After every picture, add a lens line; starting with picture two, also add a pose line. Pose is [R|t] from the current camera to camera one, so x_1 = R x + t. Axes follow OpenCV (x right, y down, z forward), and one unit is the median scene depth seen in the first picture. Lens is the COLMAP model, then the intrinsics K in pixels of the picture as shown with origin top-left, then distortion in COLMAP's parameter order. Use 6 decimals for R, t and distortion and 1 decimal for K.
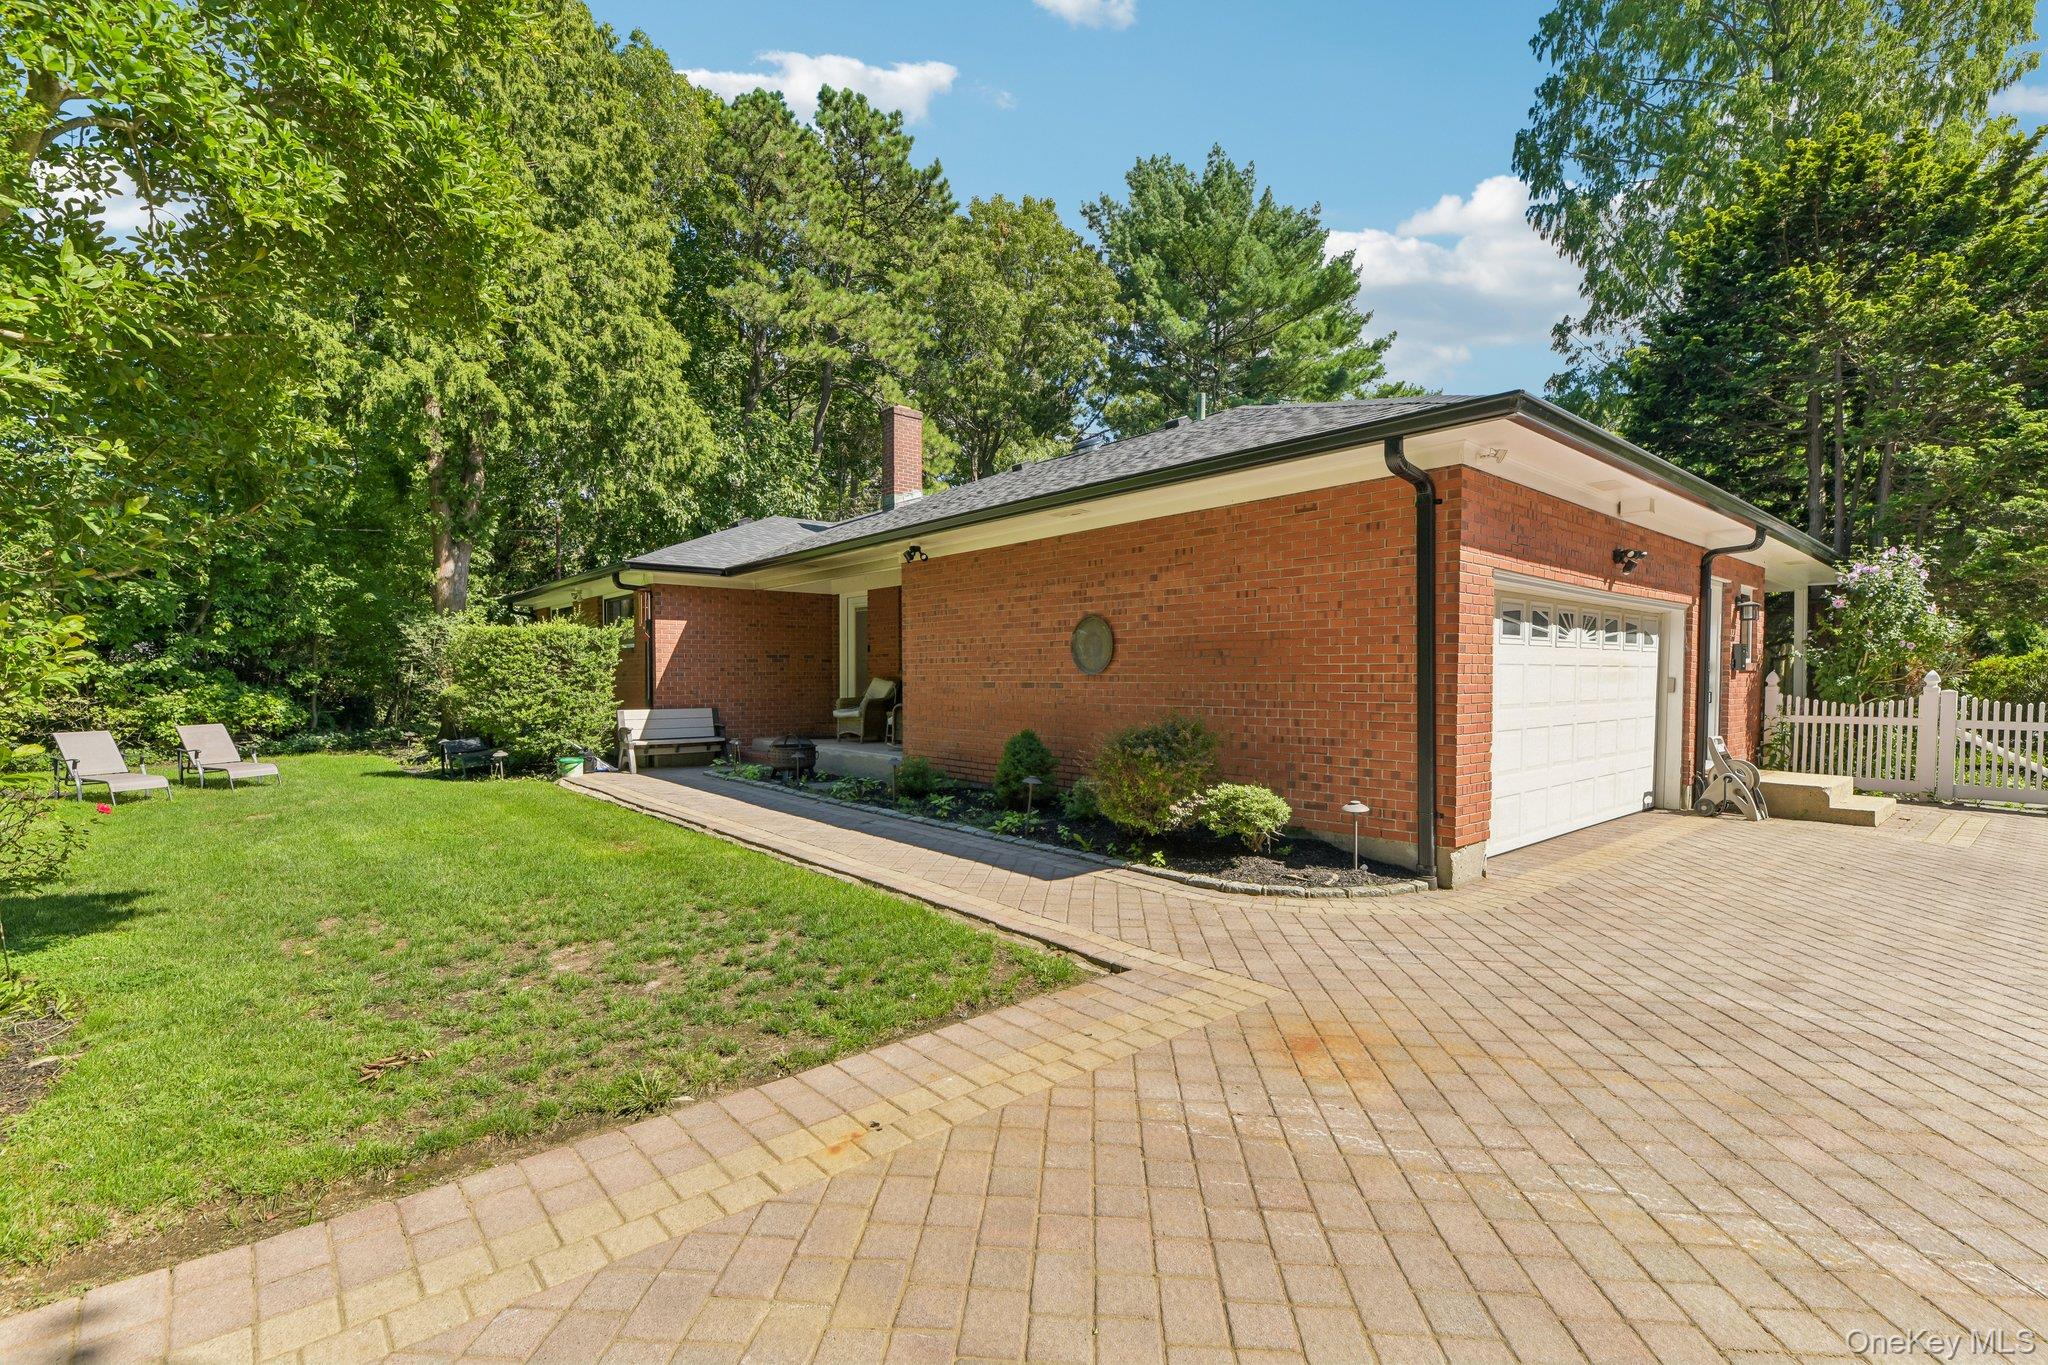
lens RADIAL K [[917.2, 0, 1021.9], [0, 917.2, 698.5], [0, 0, 1]] dist [-0.001521, -0.000957]
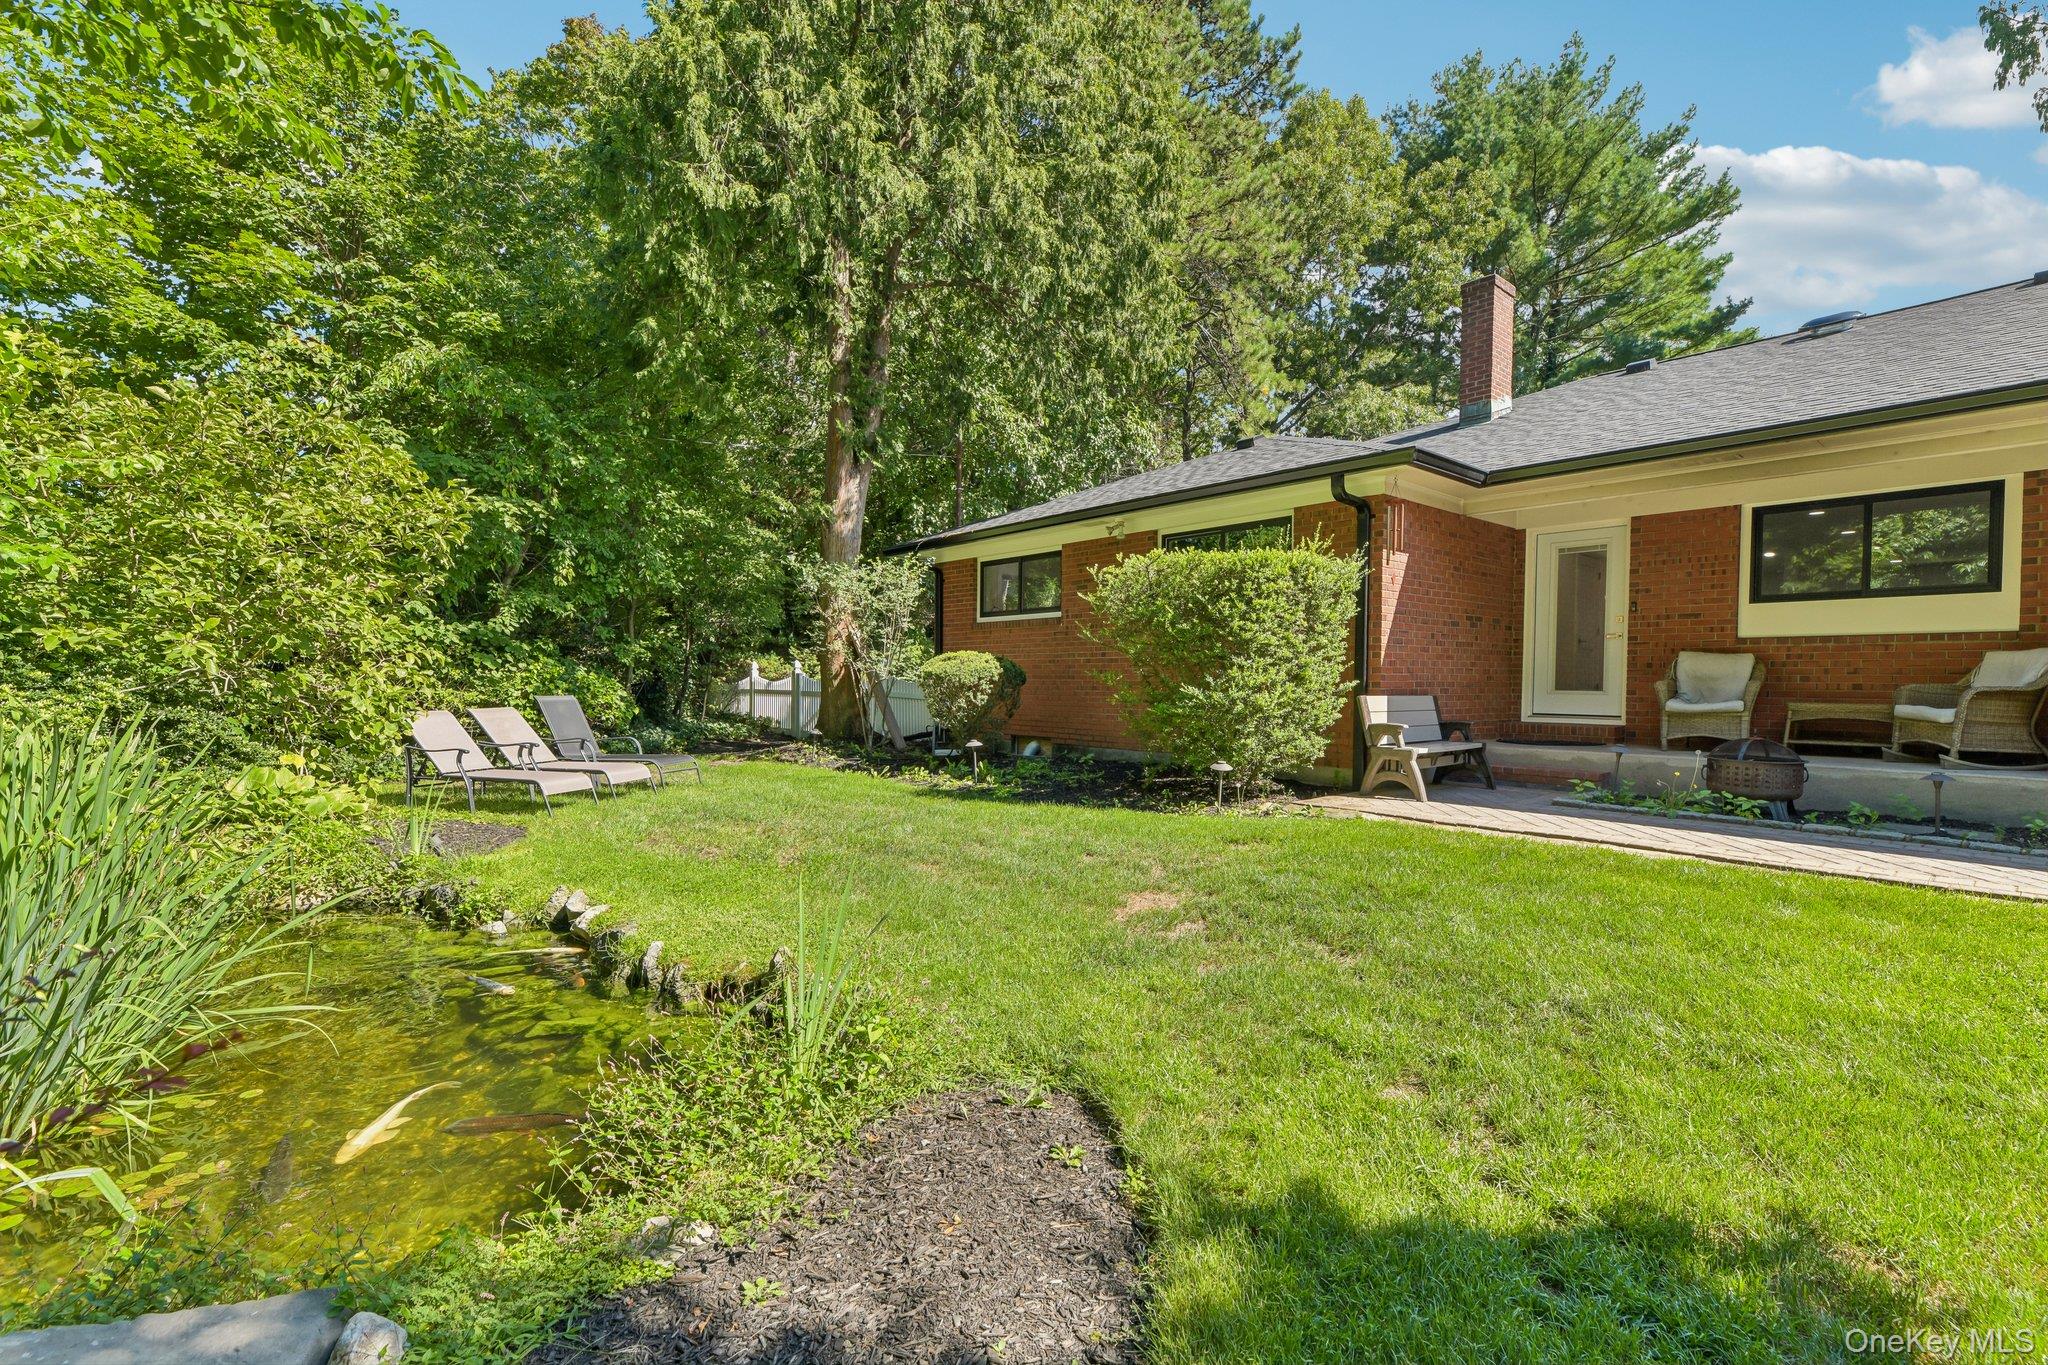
lens RADIAL K [[917.2, 0, 1021.9], [0, 917.2, 698.5], [0, 0, 1]] dist [-0.001521, -0.000957]
pose [[0.999957, 0.006065, 0.007026, -0.581026], [-0.006060, 0.999981, -0.000752, 0.014893], [-0.007031, 0.000709, 0.999975, 0.330590]]
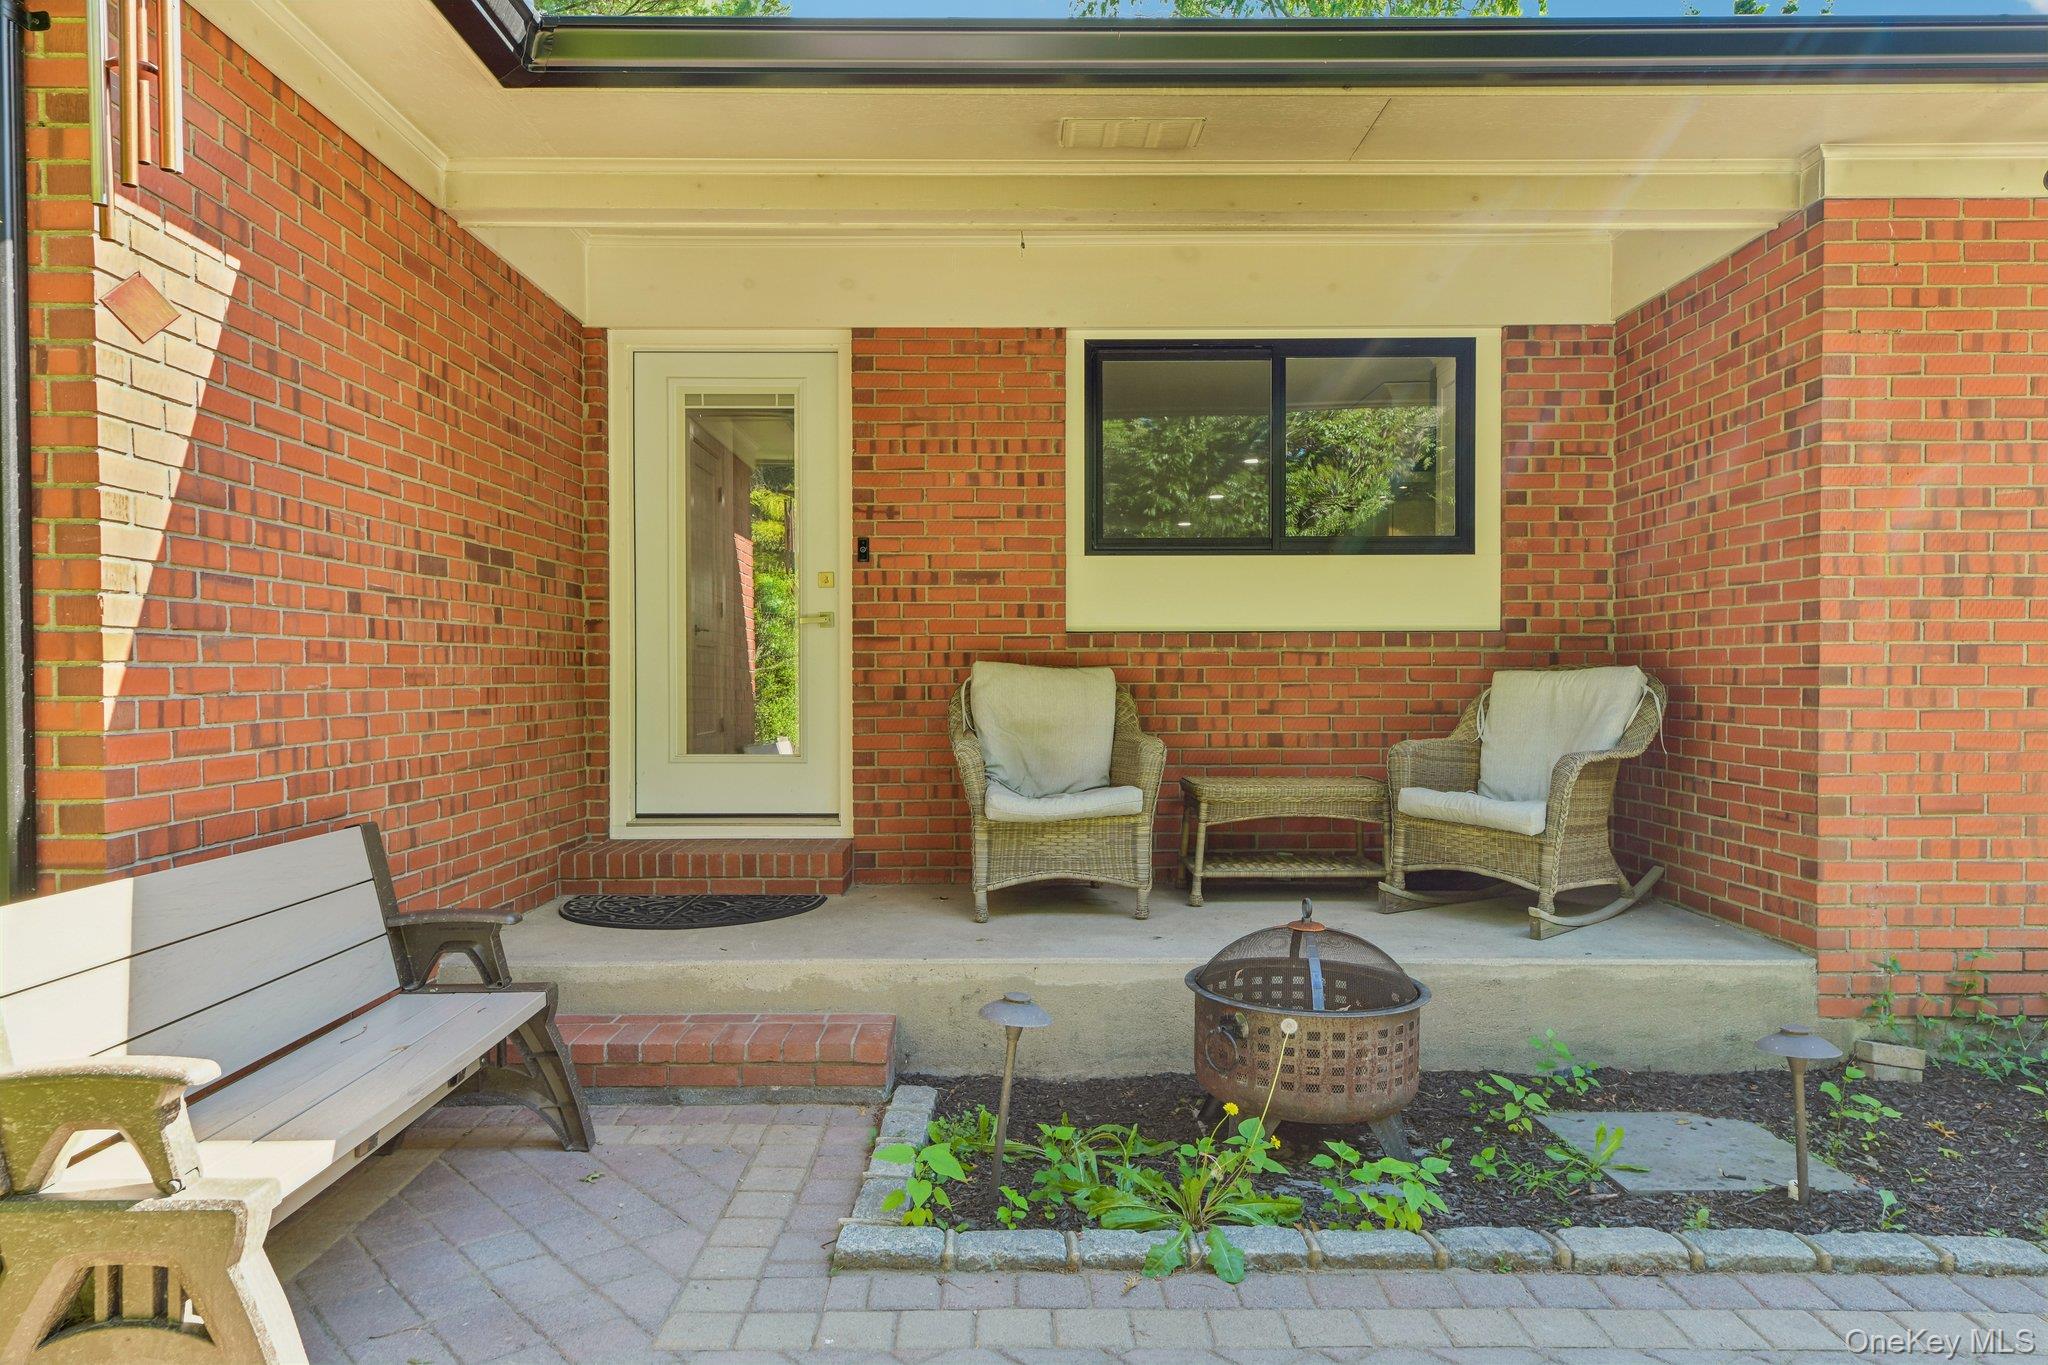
lens RADIAL K [[1326.0, 0, 1026.0], [0, 1326.0, 723.4], [0, 0, 1]] dist [0.002316, -0.000278]
pose [[0.642367, -0.026439, 0.765941, -0.412673], [0.018049, 0.999649, 0.019369, -0.008990], [-0.766184, 0.001382, 0.642619, 0.685786]]
